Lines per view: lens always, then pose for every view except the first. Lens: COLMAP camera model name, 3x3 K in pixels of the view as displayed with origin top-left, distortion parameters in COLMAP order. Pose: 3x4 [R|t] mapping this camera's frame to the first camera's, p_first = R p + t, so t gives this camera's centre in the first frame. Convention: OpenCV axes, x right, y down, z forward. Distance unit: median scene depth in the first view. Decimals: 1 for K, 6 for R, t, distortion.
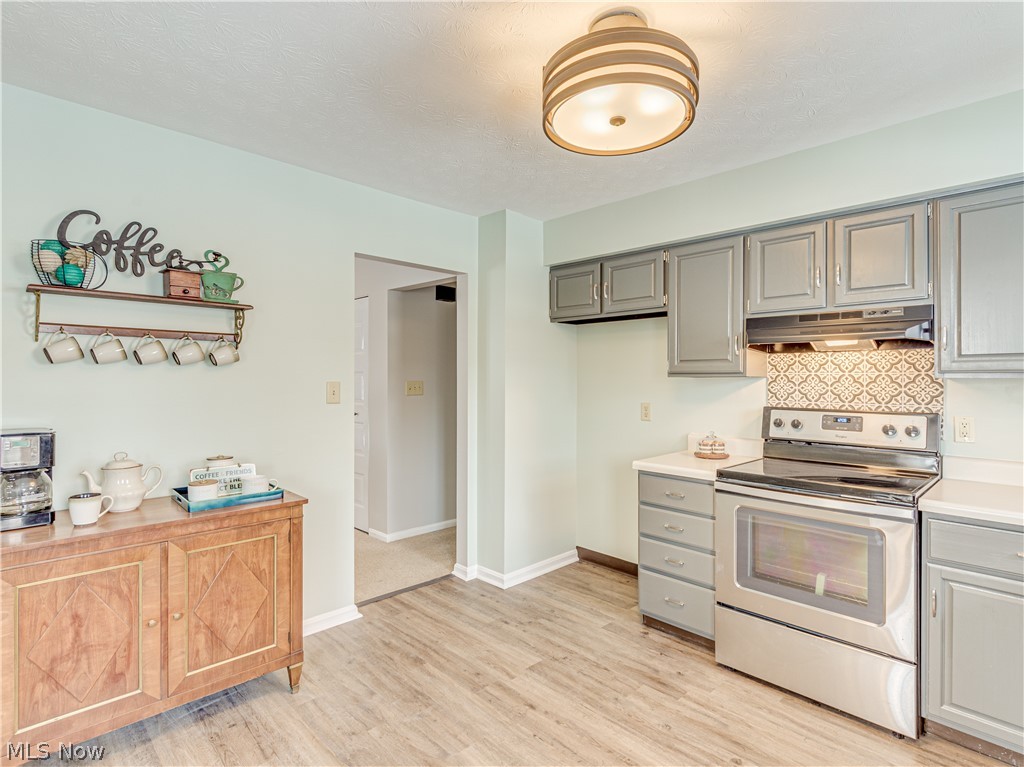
lens RADIAL K [[526.0, 0, 520.3], [0, 526.0, 381.0], [0, 0, 1]] dist [0.000419, -0.000618]
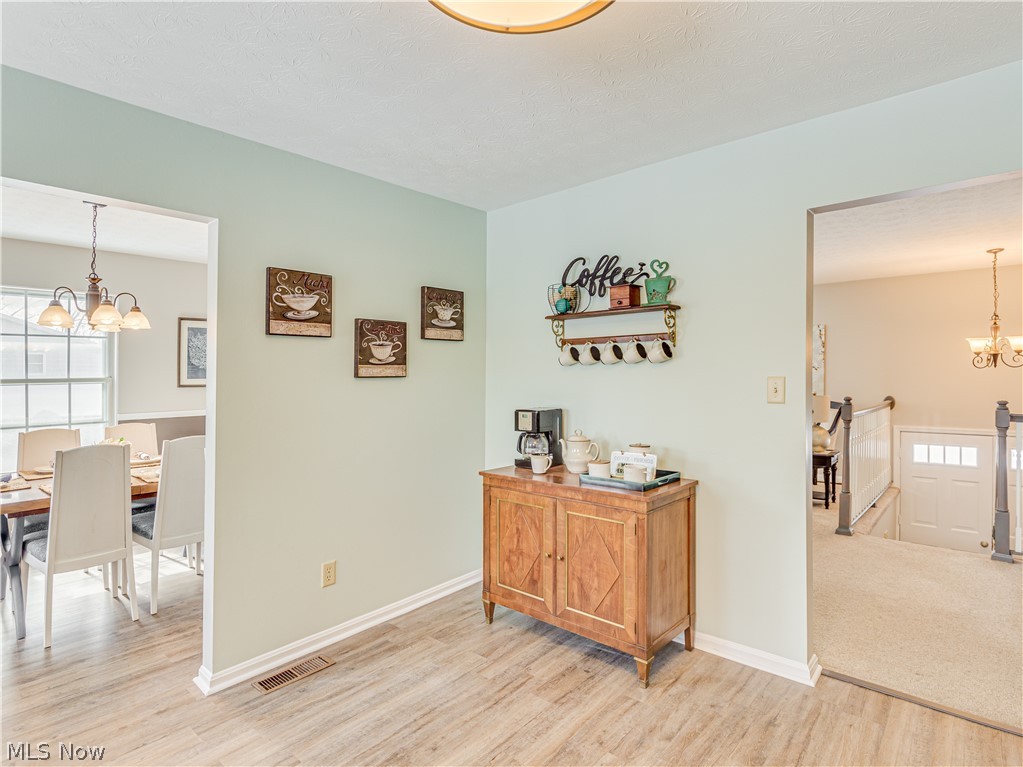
lens RADIAL K [[543.4, 0, 527.0], [0, 543.4, 367.8], [0, 0, 1]] dist [-0.014541, 0.000256]
pose [[0.090068, -0.015565, -0.995814, 0.614624], [0.002130, 0.999879, -0.015436, -0.002863], [0.995933, -0.000731, 0.090090, 0.715714]]
